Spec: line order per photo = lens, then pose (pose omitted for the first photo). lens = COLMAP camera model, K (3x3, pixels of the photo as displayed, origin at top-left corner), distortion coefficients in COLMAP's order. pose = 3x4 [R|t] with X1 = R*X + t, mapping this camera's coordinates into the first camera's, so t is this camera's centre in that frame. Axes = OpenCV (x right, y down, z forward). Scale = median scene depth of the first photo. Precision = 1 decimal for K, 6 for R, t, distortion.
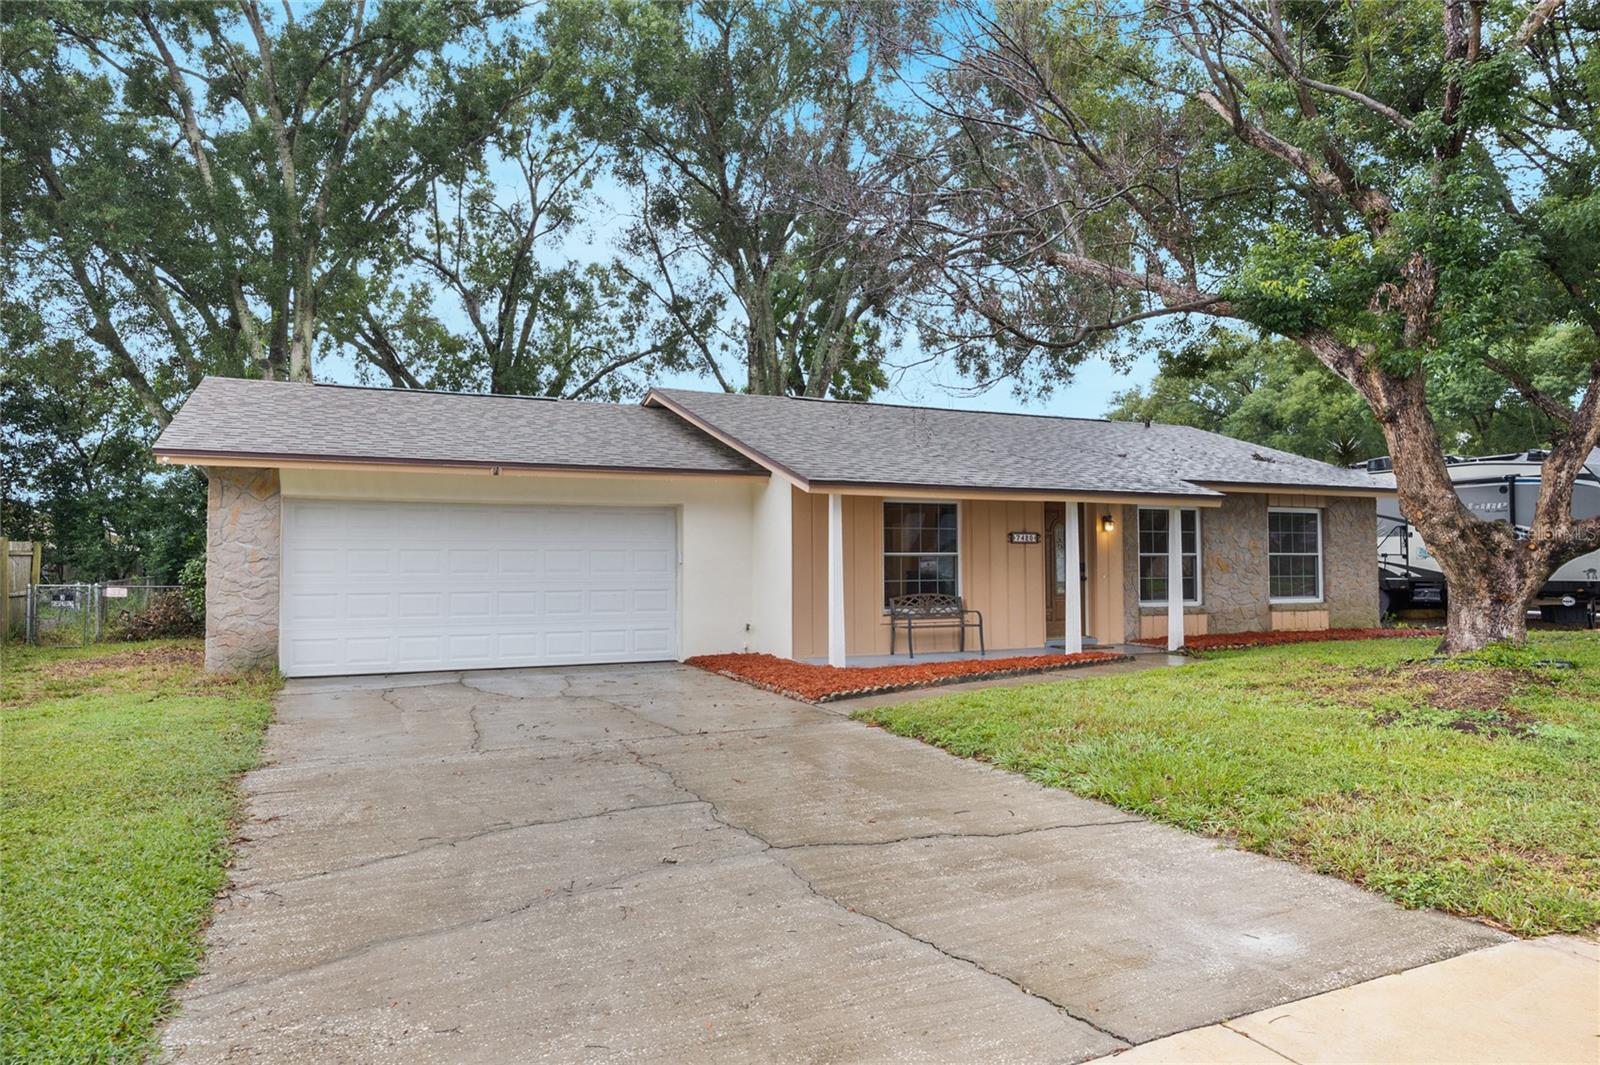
lens RADIAL K [[1038.2, 0, 800.0], [0, 1038.2, 532.5], [0, 0, 1]] dist [0.005130, 0.001149]
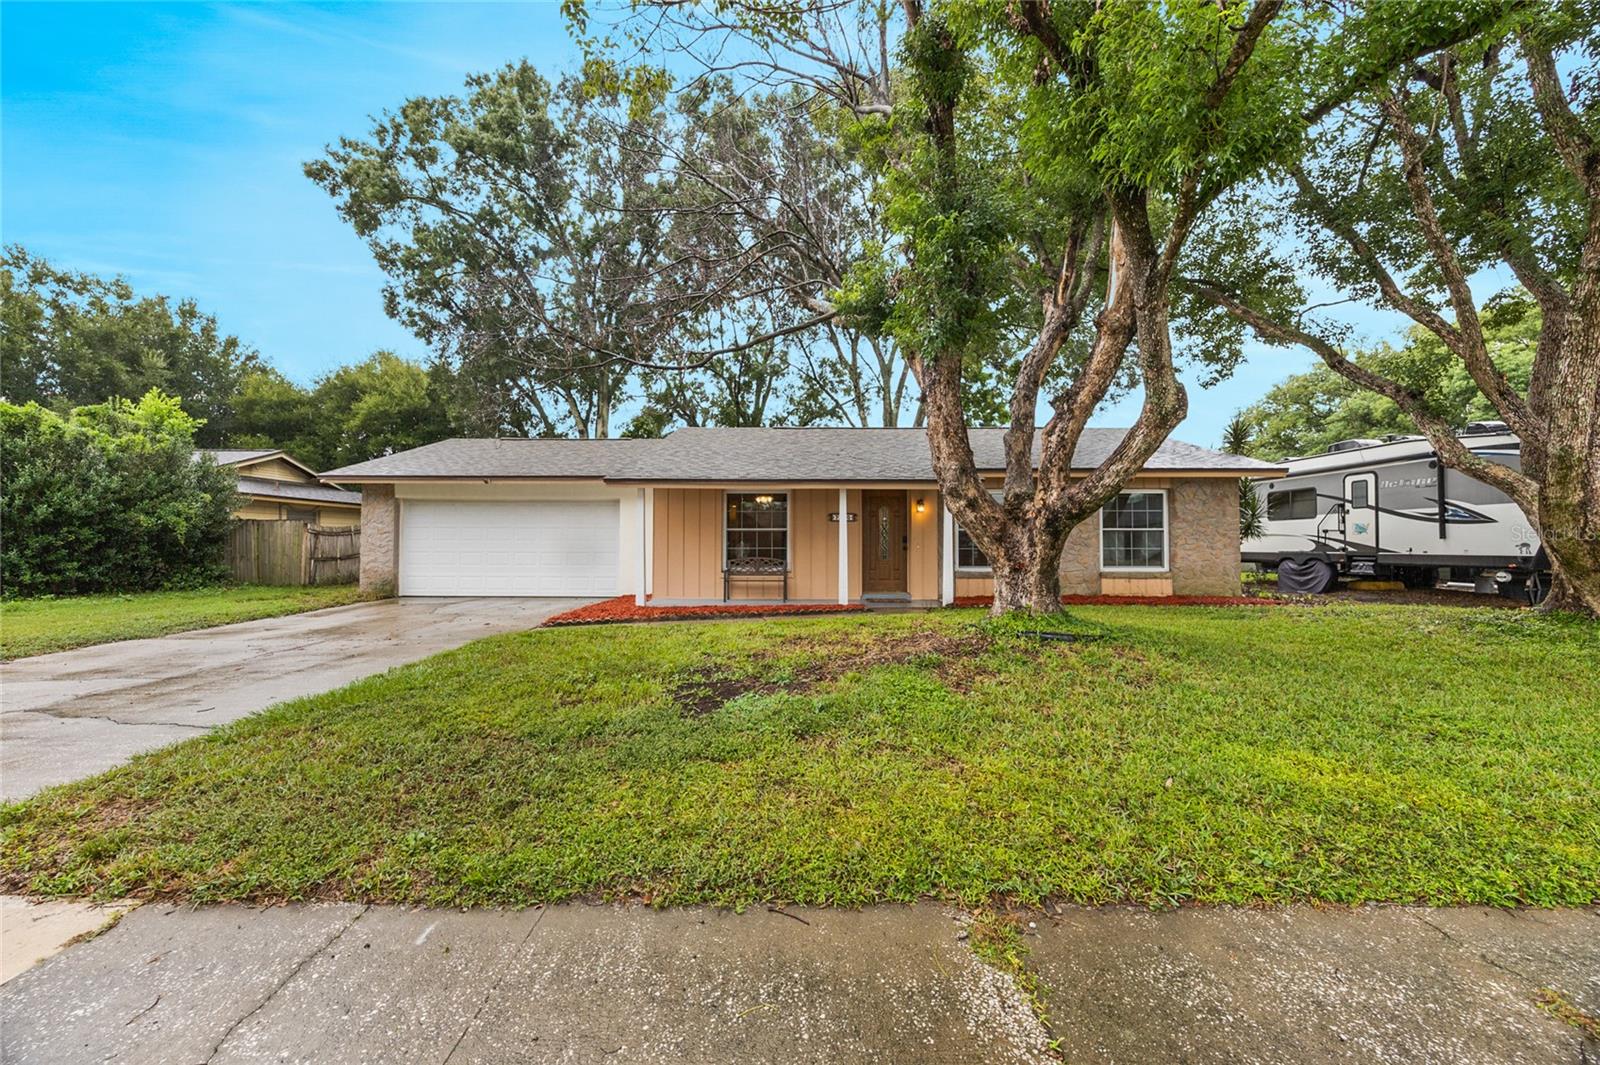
lens RADIAL K [[616.7, 0, 793.7], [0, 616.7, 530.7], [0, 0, 1]] dist [-0.002497, -0.000448]
pose [[0.898135, -0.004326, -0.439698, 0.505156], [0.009759, 0.999901, 0.010097, 0.013735], [0.439611, -0.013359, 0.898089, 0.253397]]
